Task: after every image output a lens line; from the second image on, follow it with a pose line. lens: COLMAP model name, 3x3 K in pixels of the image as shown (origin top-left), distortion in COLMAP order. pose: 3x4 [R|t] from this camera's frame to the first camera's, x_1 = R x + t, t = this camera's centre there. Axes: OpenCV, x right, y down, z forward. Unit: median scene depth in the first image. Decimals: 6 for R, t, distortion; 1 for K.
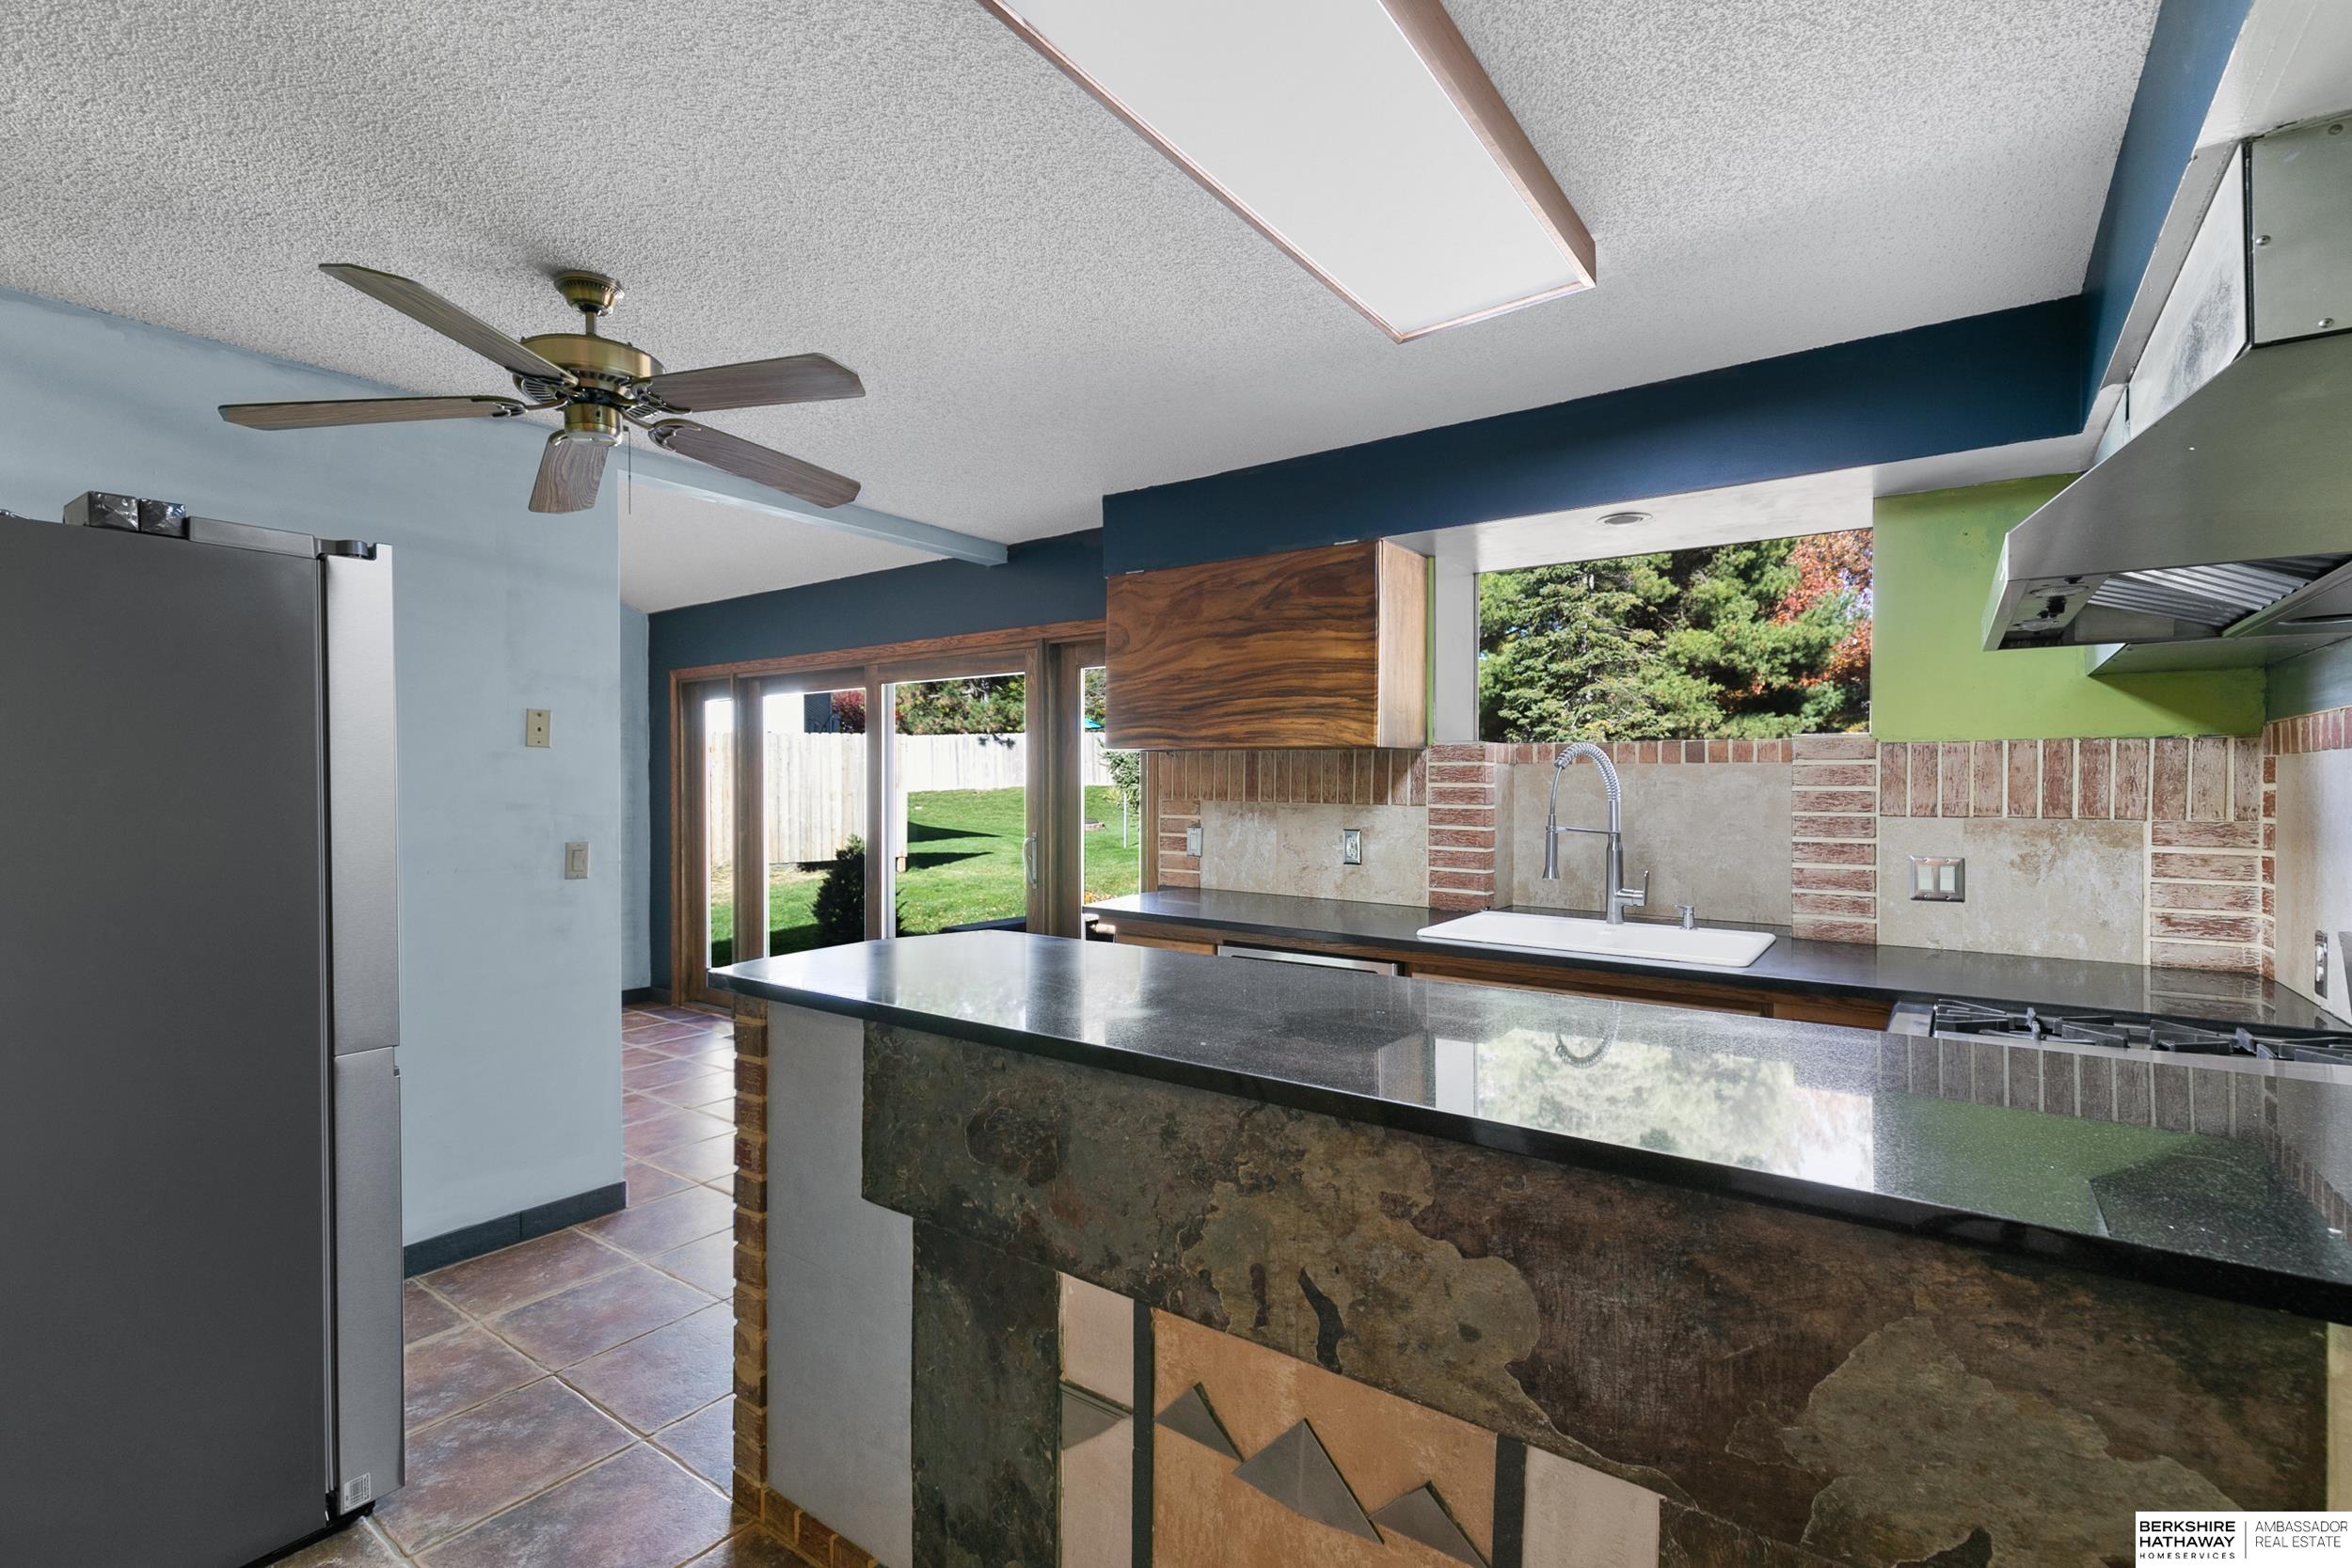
lens RADIAL K [[1058.9, 0, 1190.8], [0, 1058.9, 789.6], [0, 0, 1]] dist [0.007719, -0.001387]
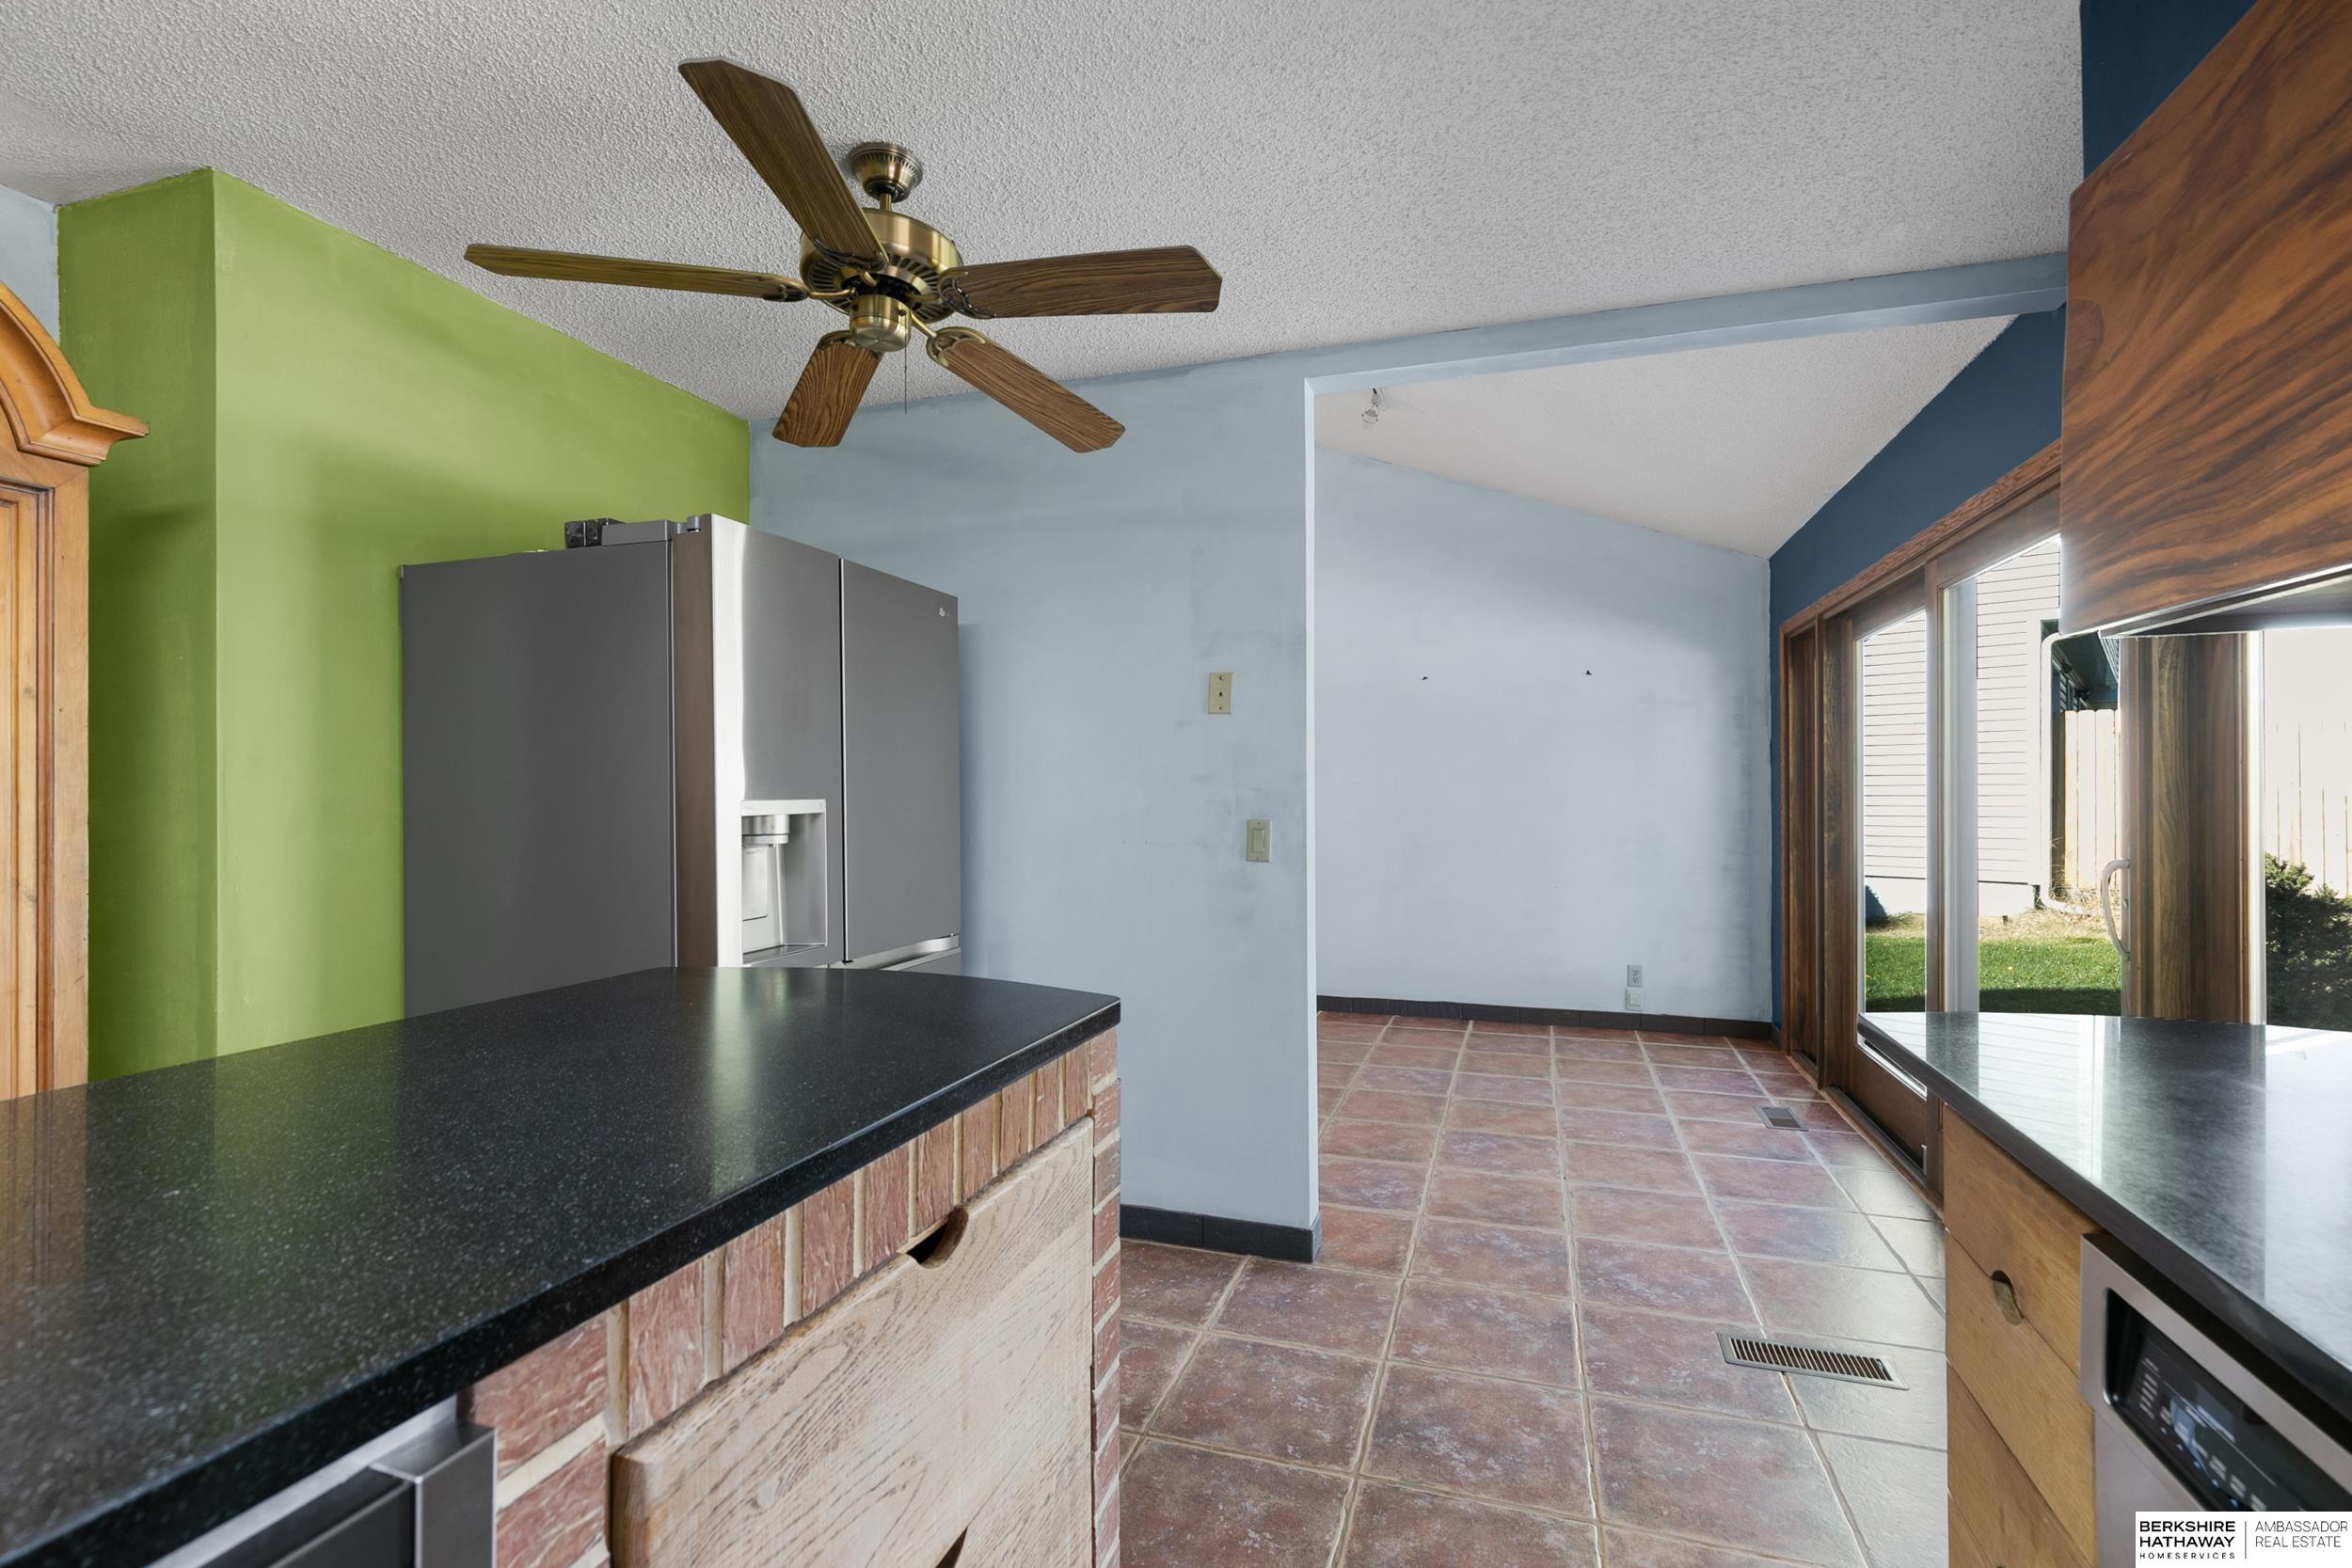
lens RADIAL K [[1058.9, 0, 1185.3], [0, 1058.9, 786.2], [0, 0, 1]] dist [0.007719, -0.001387]
pose [[0.311213, -0.005240, -0.950326, 0.238228], [-0.003740, 0.999970, -0.006738, 0.028333], [0.950333, 0.005652, 0.311184, 0.677409]]
